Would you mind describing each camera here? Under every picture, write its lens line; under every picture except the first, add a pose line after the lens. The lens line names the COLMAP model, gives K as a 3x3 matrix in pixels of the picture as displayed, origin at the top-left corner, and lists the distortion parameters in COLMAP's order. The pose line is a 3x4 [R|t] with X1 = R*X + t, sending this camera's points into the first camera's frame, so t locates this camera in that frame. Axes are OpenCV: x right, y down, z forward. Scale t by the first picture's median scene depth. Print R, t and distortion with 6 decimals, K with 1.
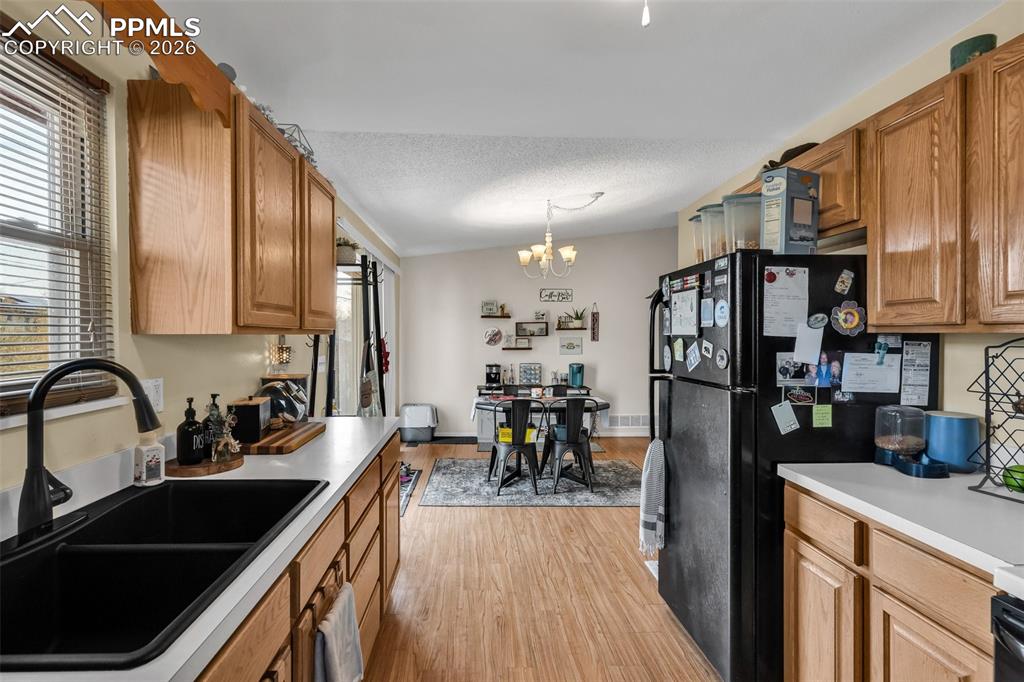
lens RADIAL K [[487.1, 0, 490.8], [0, 487.1, 338.7], [0, 0, 1]] dist [0.000517, 0.000058]
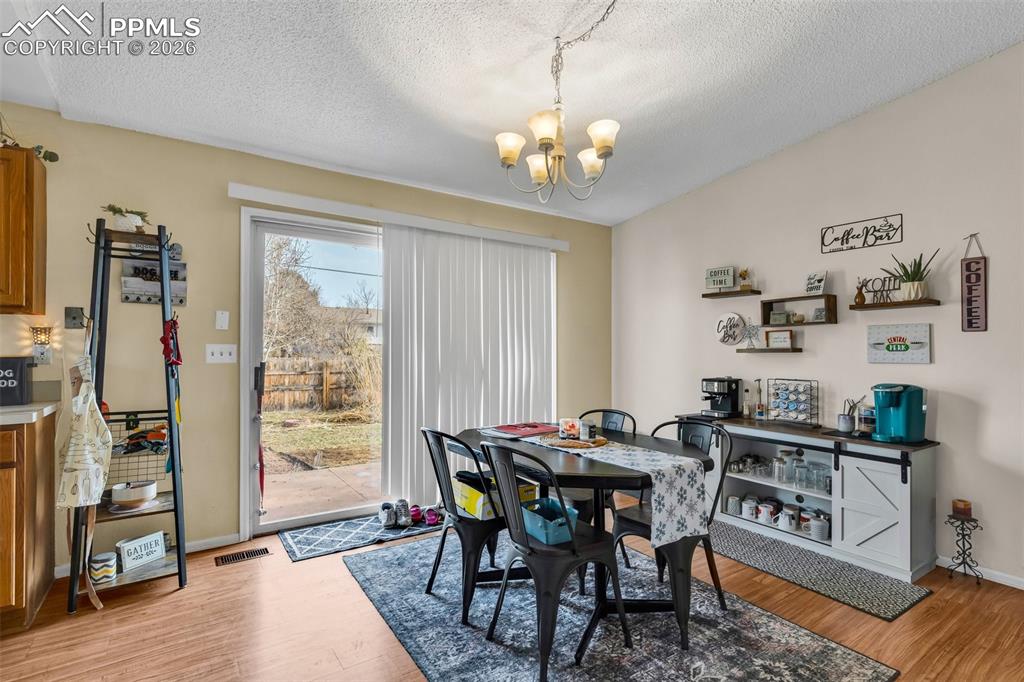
lens RADIAL K [[488.9, 0, 507.0], [0, 488.9, 344.6], [0, 0, 1]] dist [0.001424, 0.000177]
pose [[0.539478, -0.009419, -0.841947, 0.440354], [-0.004451, 0.999892, -0.014037, 0.029248], [0.841988, 0.011320, 0.539377, 0.606148]]
